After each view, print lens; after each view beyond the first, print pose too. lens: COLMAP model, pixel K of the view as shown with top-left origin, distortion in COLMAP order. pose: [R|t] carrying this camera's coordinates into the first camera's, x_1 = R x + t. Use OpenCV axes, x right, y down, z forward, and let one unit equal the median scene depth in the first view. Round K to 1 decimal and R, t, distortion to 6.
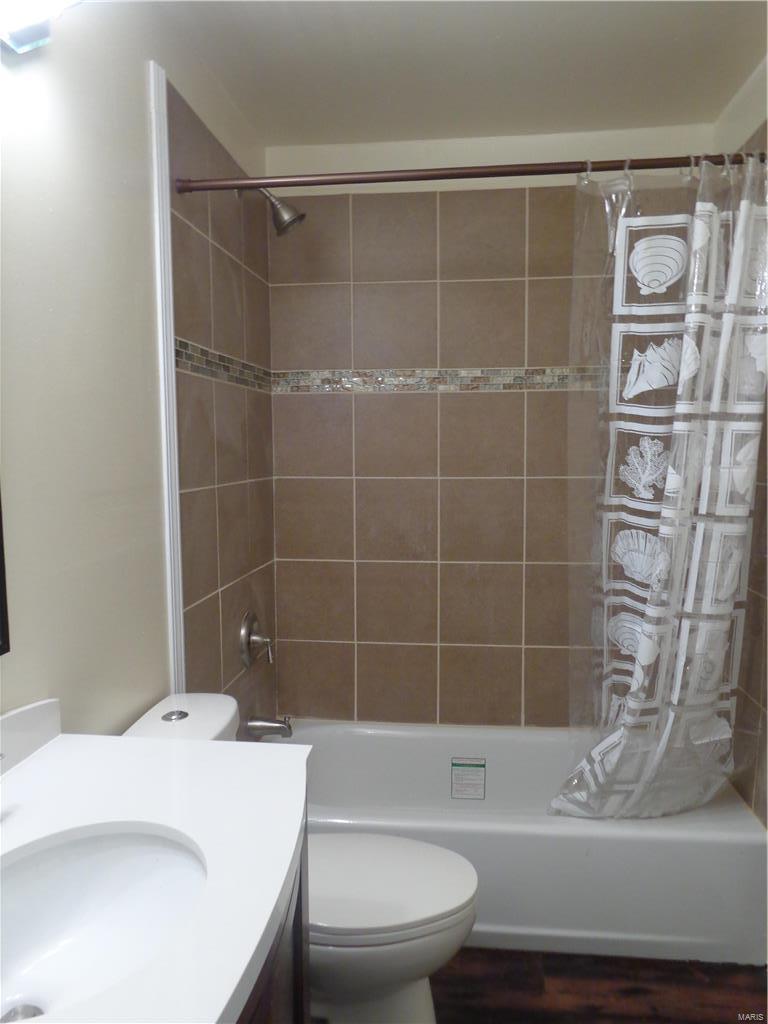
lens RADIAL K [[785.5, 0, 384.0], [0, 785.5, 512.0], [0, 0, 1]] dist [0.009373, 0.008140]
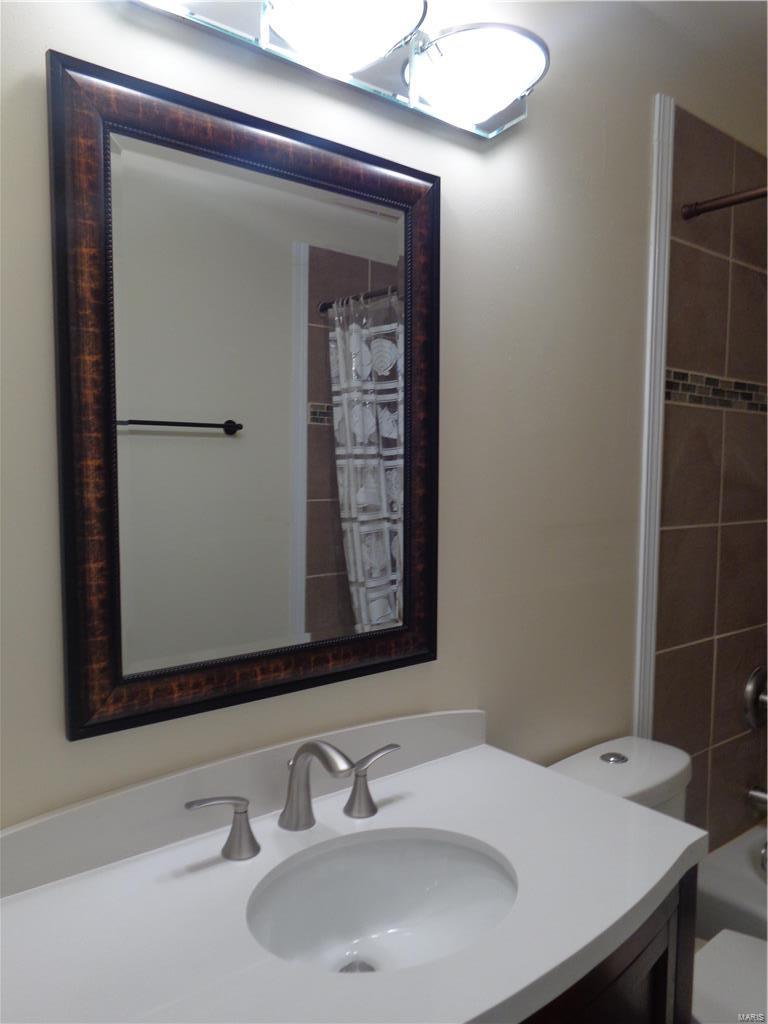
lens RADIAL K [[782.6, 0, 384.0], [0, 782.6, 512.0], [0, 0, 1]] dist [0.000292, 0.008322]
pose [[0.716259, 0.057044, -0.695499, 0.143189], [-0.075808, 0.997116, 0.003711, -0.020992], [0.693705, 0.050067, 0.718517, 0.065990]]
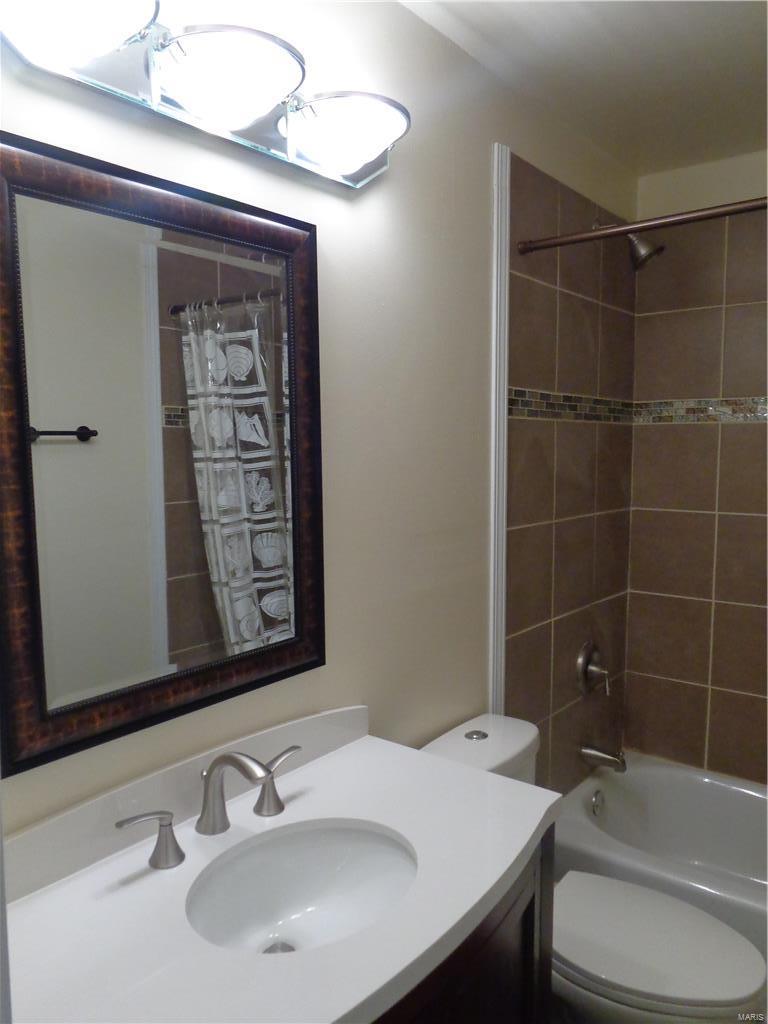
lens RADIAL K [[785.5, 0, 384.0], [0, 785.5, 512.0], [0, 0, 1]] dist [0.009373, 0.008140]
pose [[0.848405, 0.049240, -0.527052, 0.148593], [-0.045295, 0.998765, 0.020398, -0.056526], [0.527406, 0.006567, 0.849588, -0.015335]]
